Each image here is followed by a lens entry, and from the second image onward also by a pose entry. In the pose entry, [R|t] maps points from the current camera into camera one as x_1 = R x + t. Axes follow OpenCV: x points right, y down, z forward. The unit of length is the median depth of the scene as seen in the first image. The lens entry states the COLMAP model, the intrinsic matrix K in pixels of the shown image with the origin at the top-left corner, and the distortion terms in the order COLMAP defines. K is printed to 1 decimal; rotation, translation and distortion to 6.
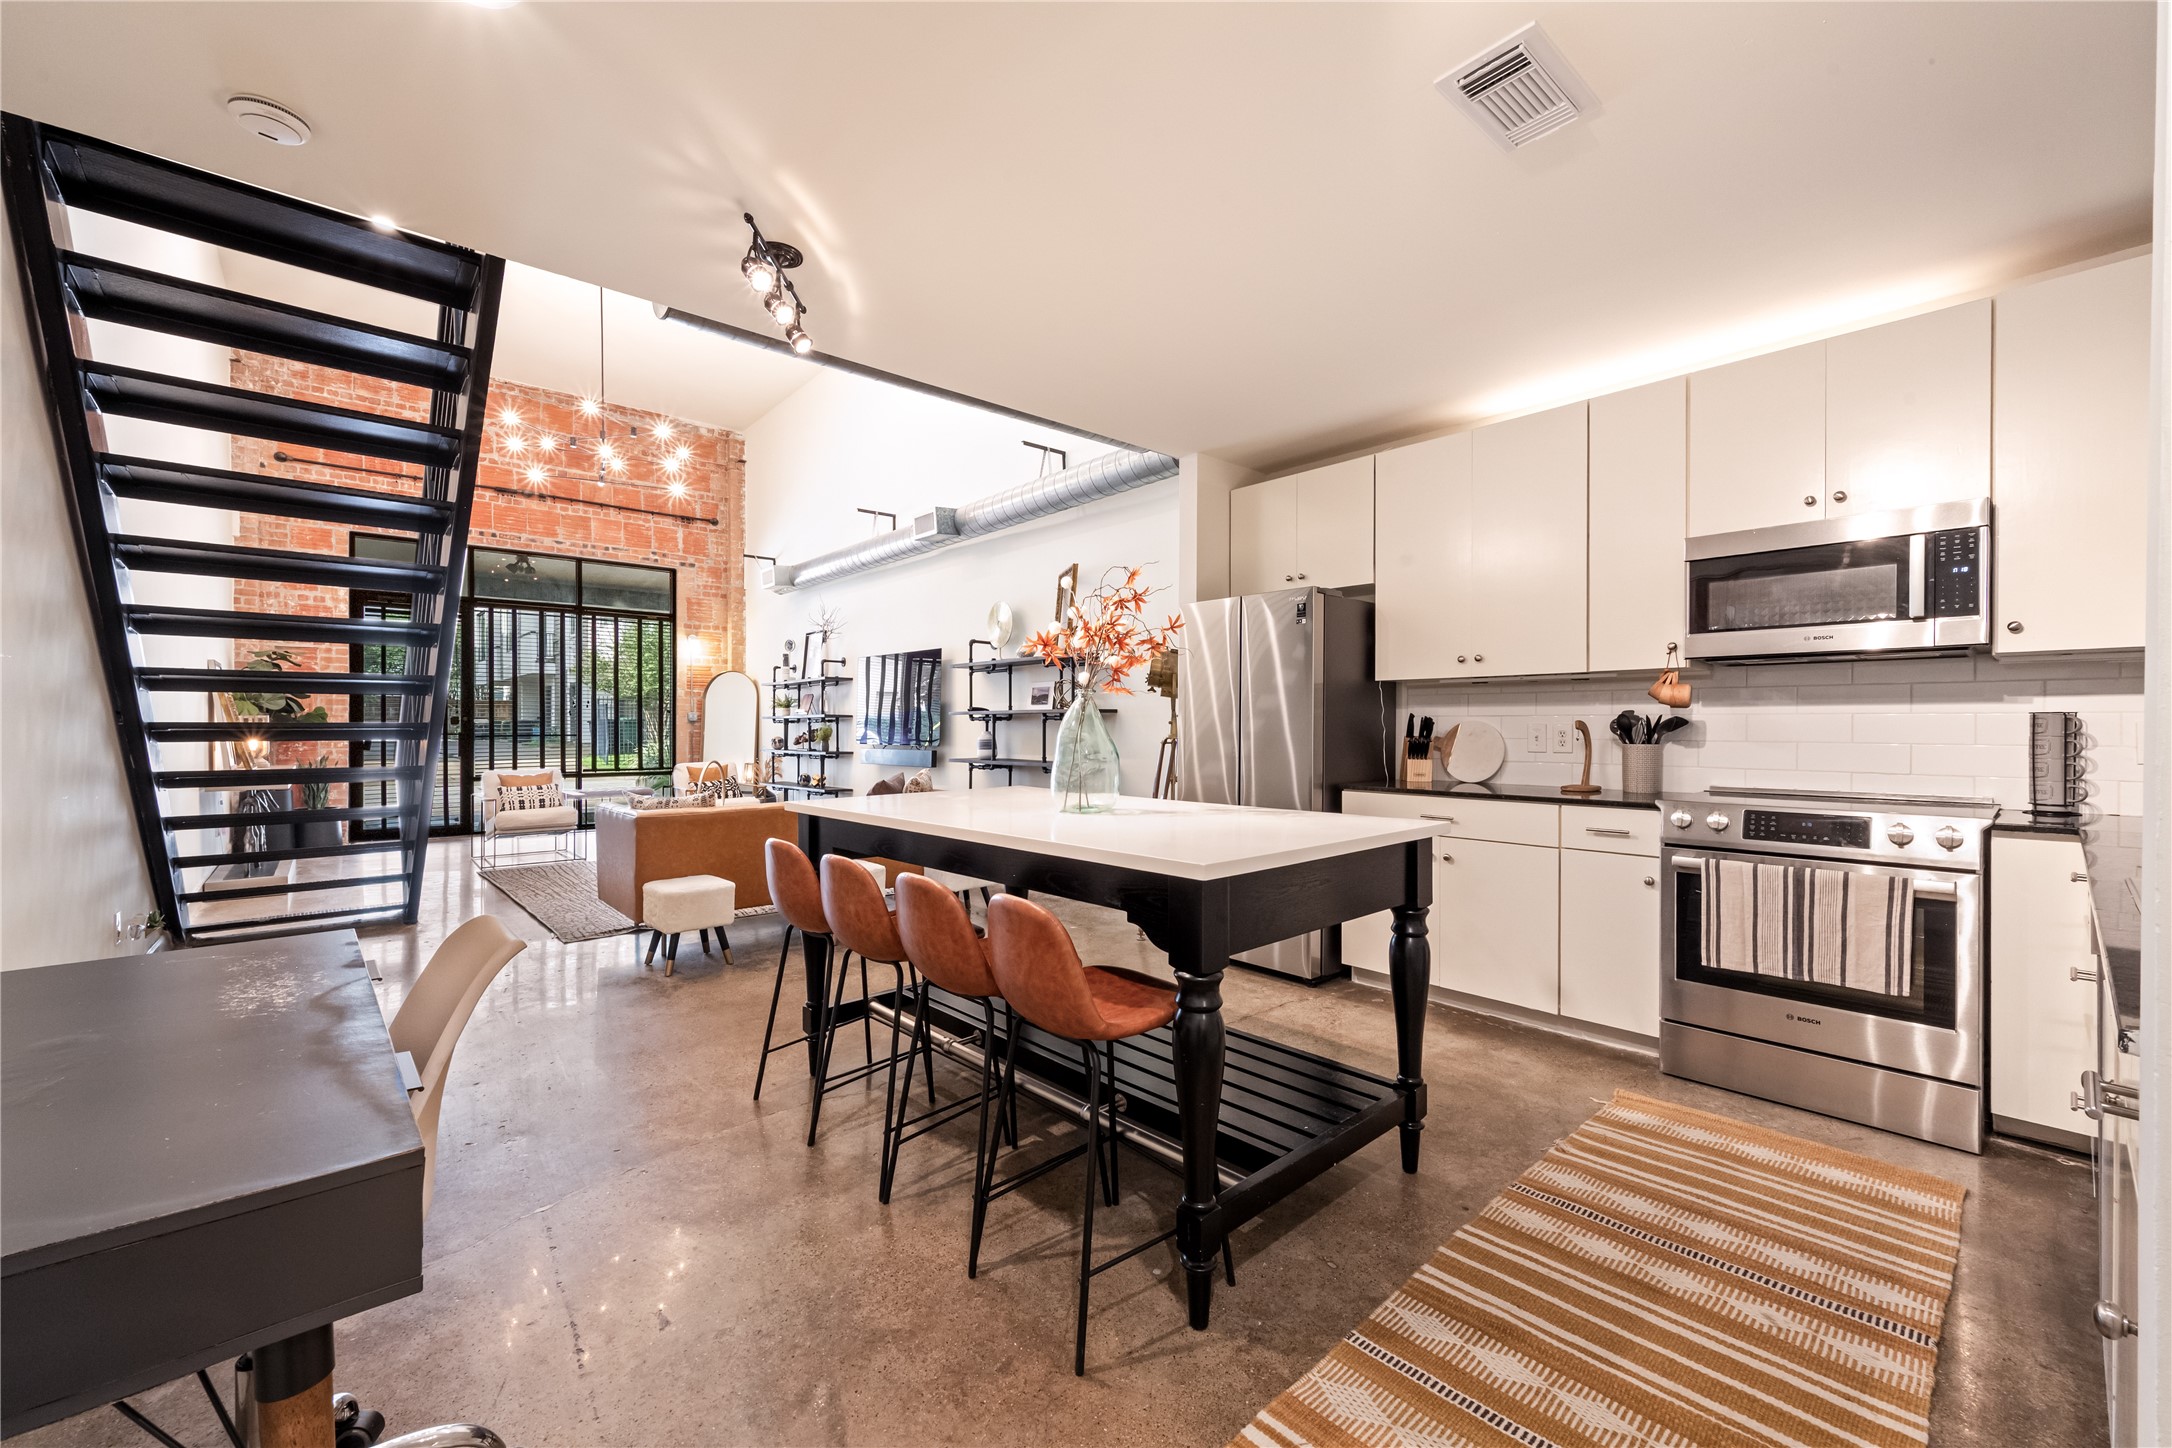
lens RADIAL K [[886.3, 0, 1086.0], [0, 886.3, 724.0], [0, 0, 1]] dist [0.001464, 0.000020]
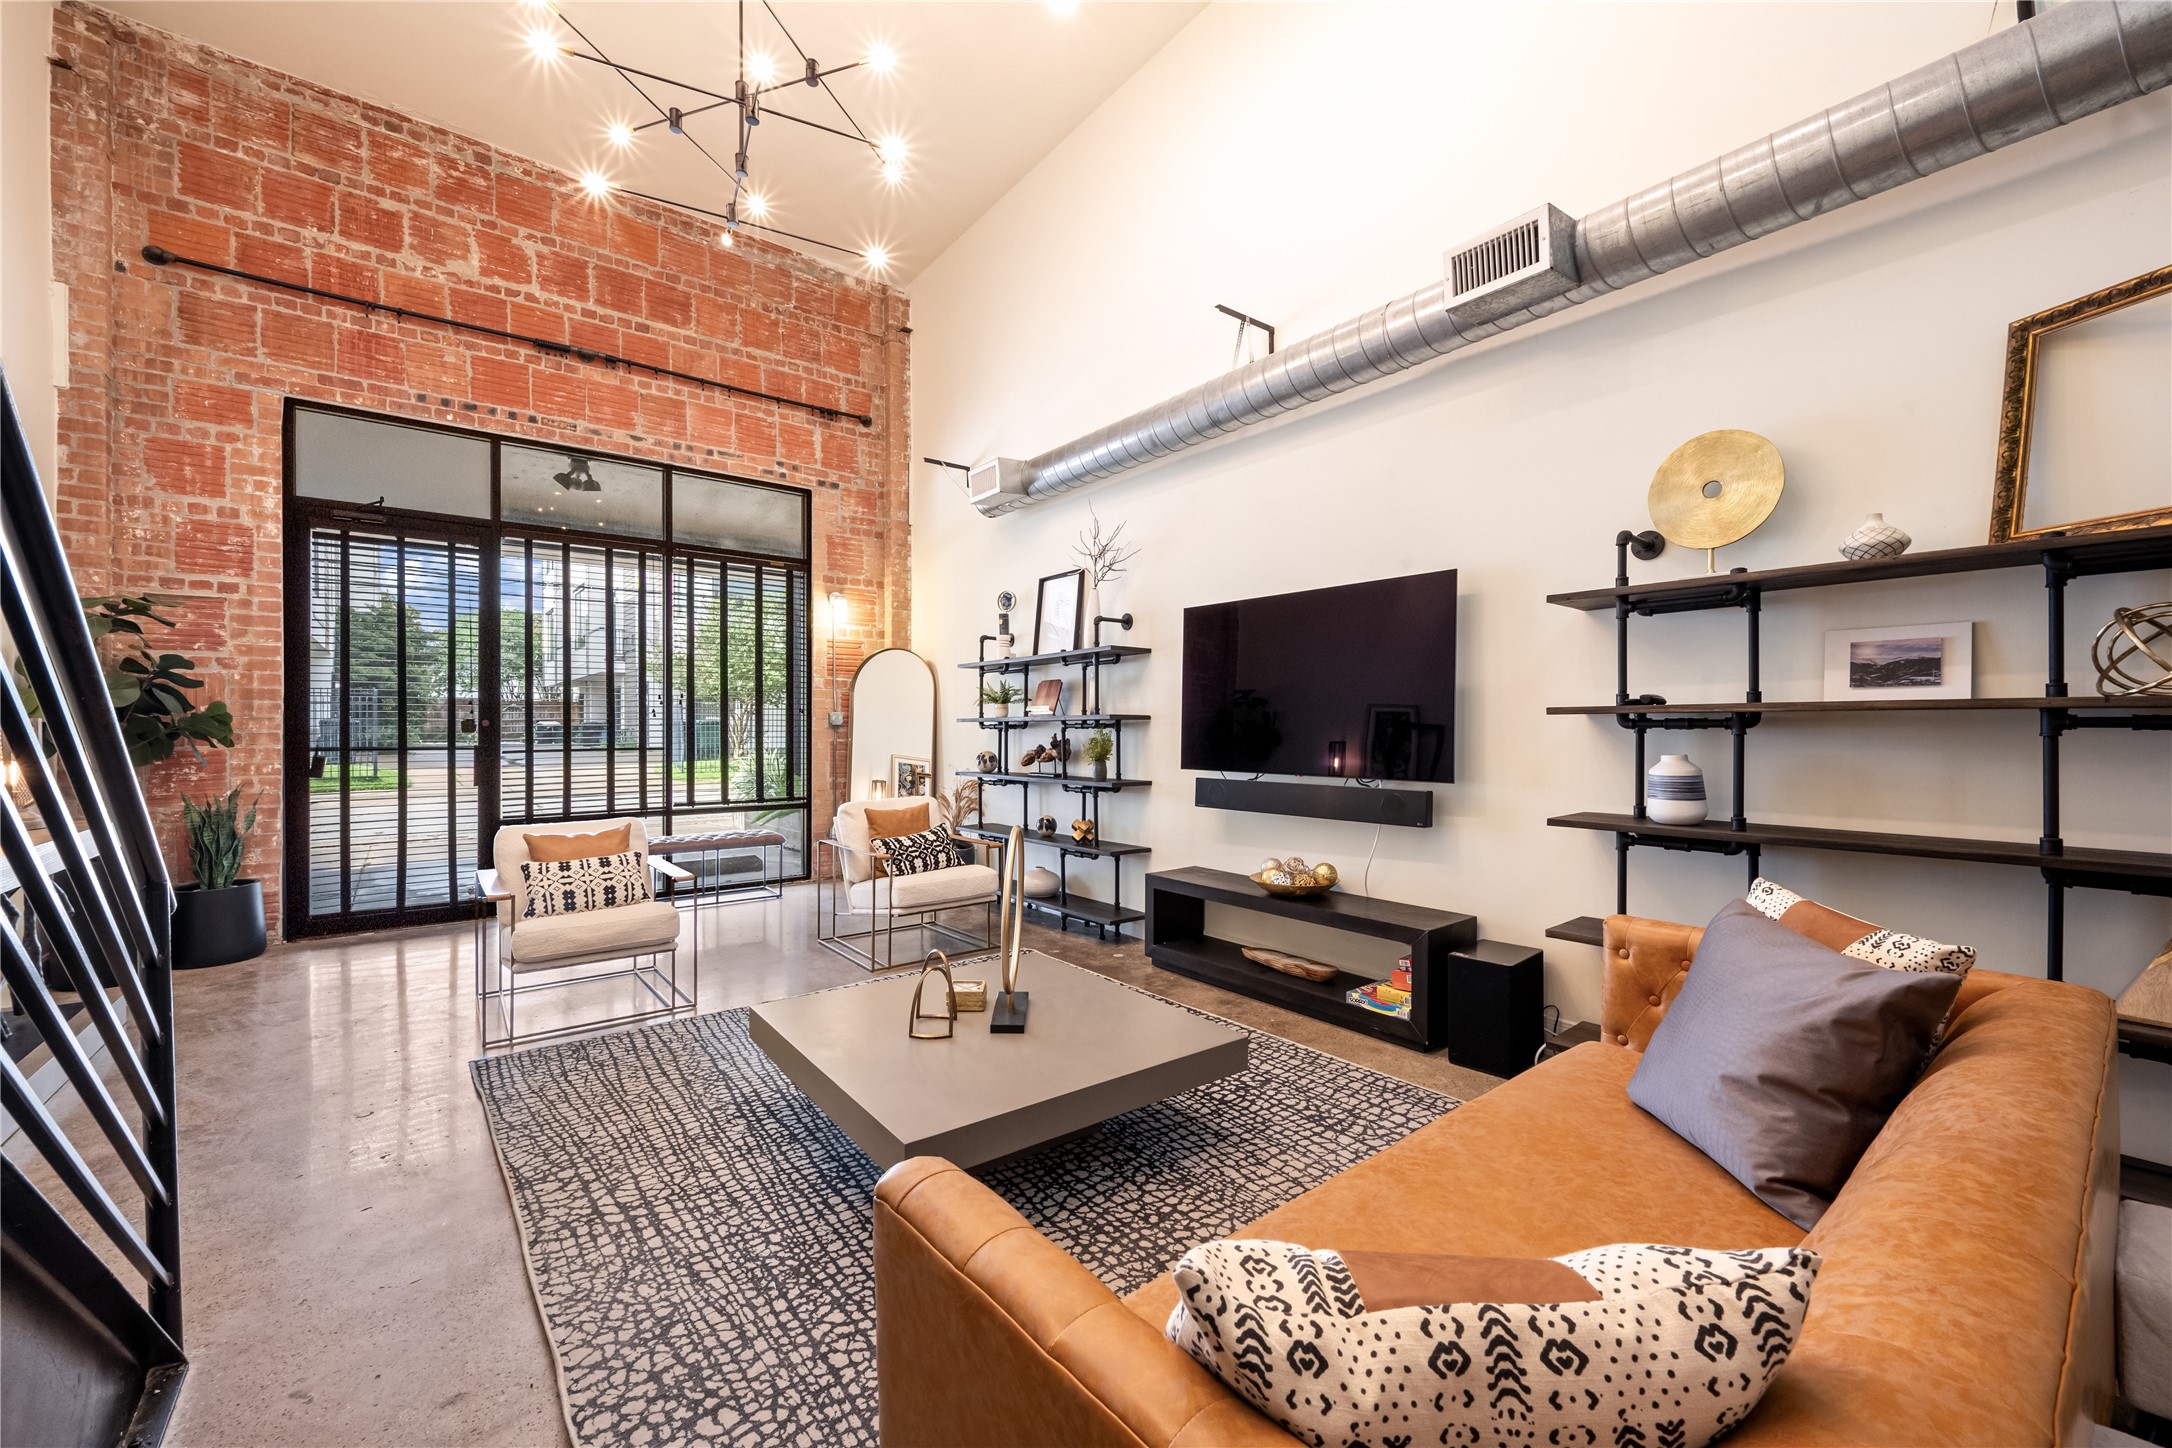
lens RADIAL K [[859.3, 0, 1086.0], [0, 859.3, 724.0], [0, 0, 1]] dist [-0.001404, 0.000449]
pose [[0.998977, -0.001578, -0.045200, -0.248850], [0.001518, 0.999998, -0.001372, -0.003420], [0.045202, 0.001302, 0.998977, 0.406783]]
